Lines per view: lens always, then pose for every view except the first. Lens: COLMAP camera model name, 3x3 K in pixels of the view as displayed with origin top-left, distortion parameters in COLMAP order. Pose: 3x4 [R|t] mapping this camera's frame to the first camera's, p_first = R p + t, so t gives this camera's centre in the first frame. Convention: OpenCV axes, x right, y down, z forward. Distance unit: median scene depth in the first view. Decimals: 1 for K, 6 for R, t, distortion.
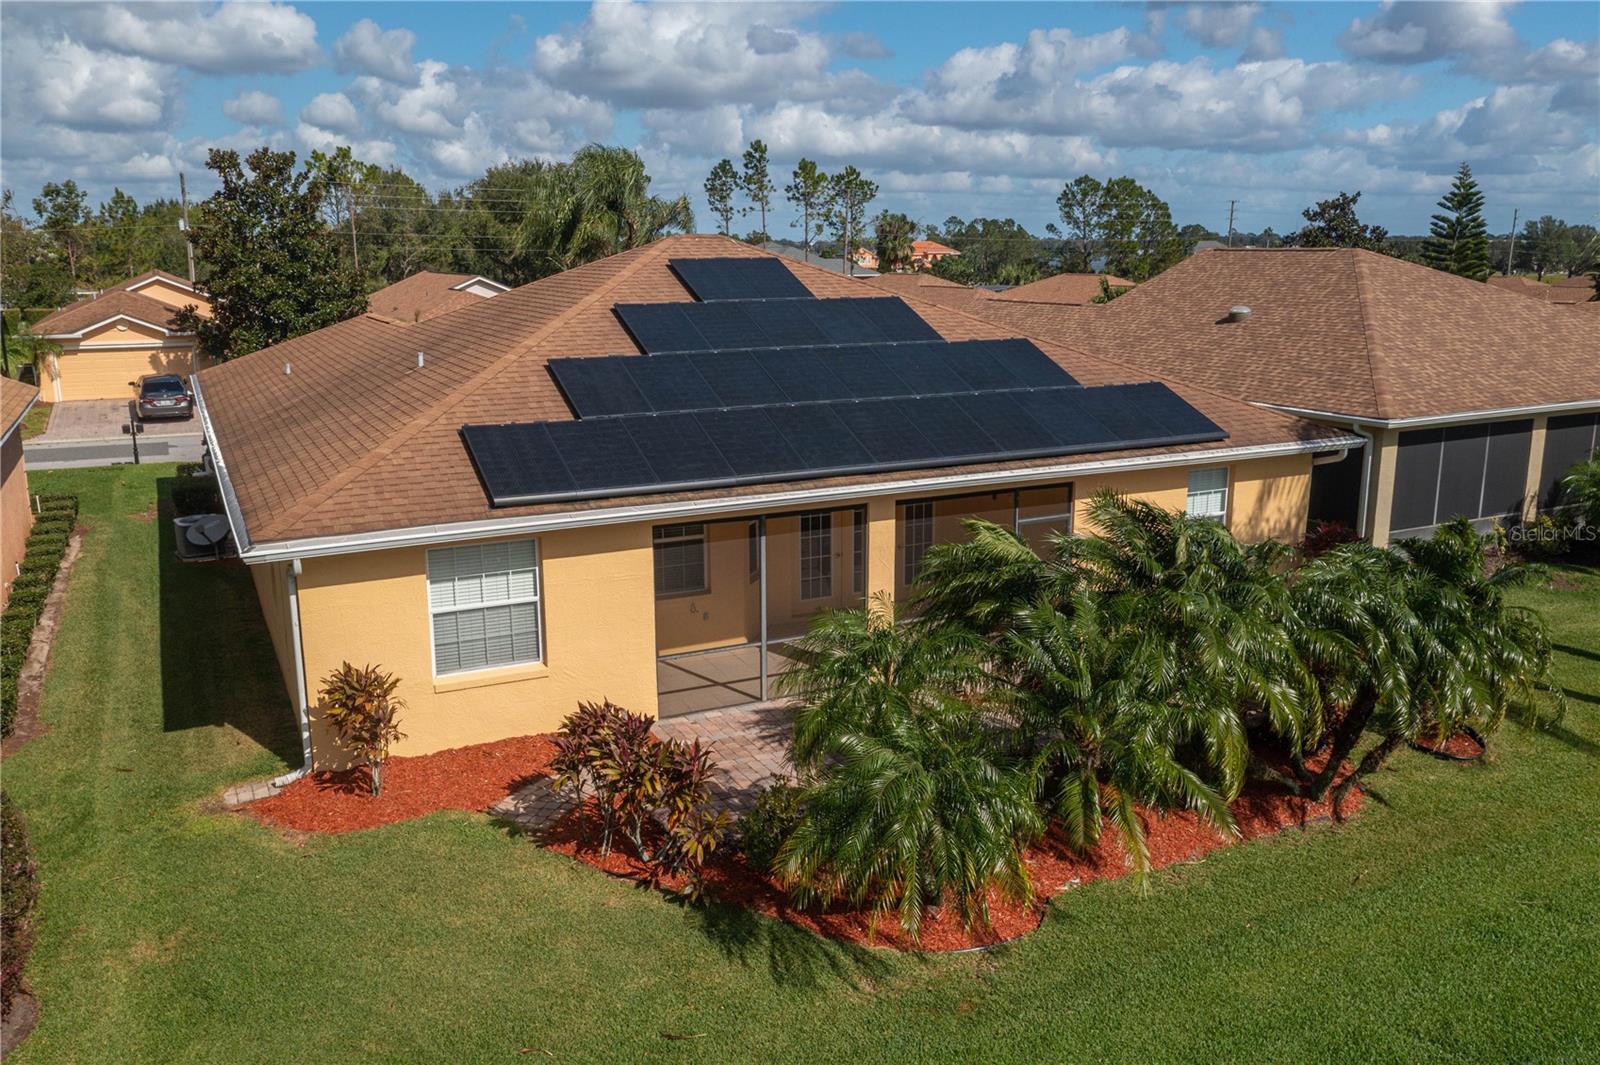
lens RADIAL K [[1271.3, 0, 799.2], [0, 1271.3, 531.0], [0, 0, 1]] dist [0.039493, 0.000001]
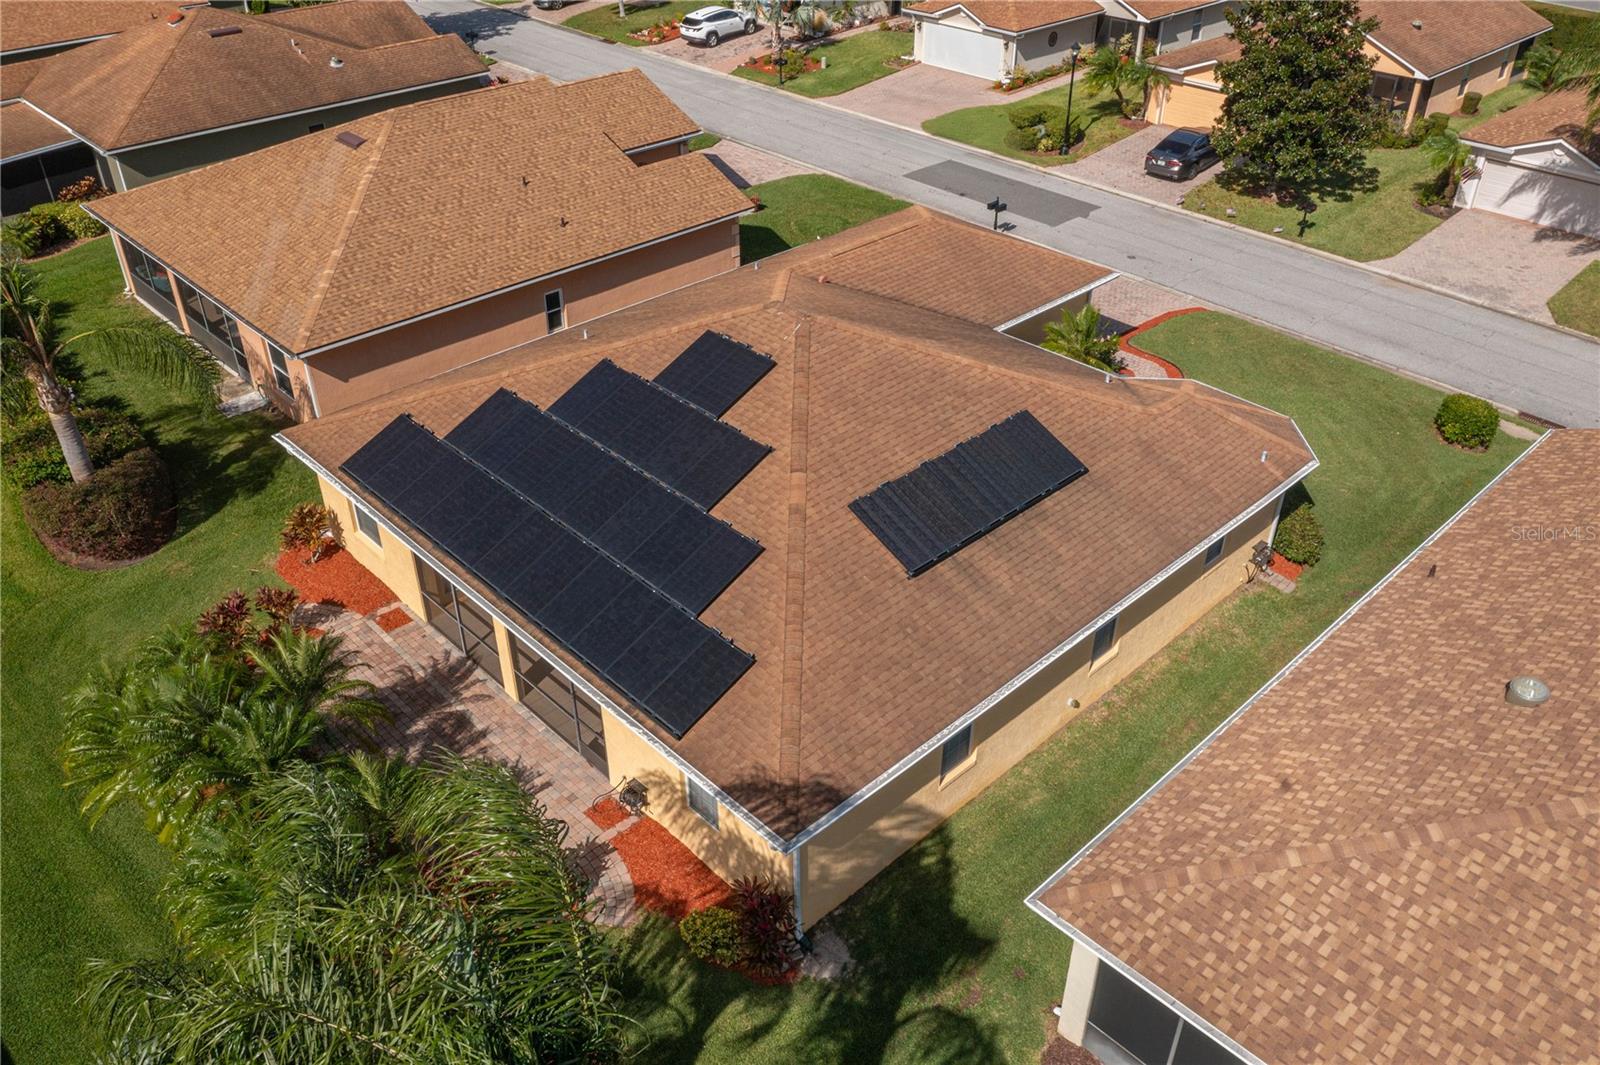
lens RADIAL K [[1271.3, 0, 800.1], [0, 1271.3, 532.8], [0, 0, 1]] dist [0.039493, 0.000001]
pose [[0.296430, 0.543464, -0.785351, 0.988148], [-0.212402, 0.839230, 0.500578, -0.684978], [0.931136, 0.018424, 0.364206, 0.658174]]
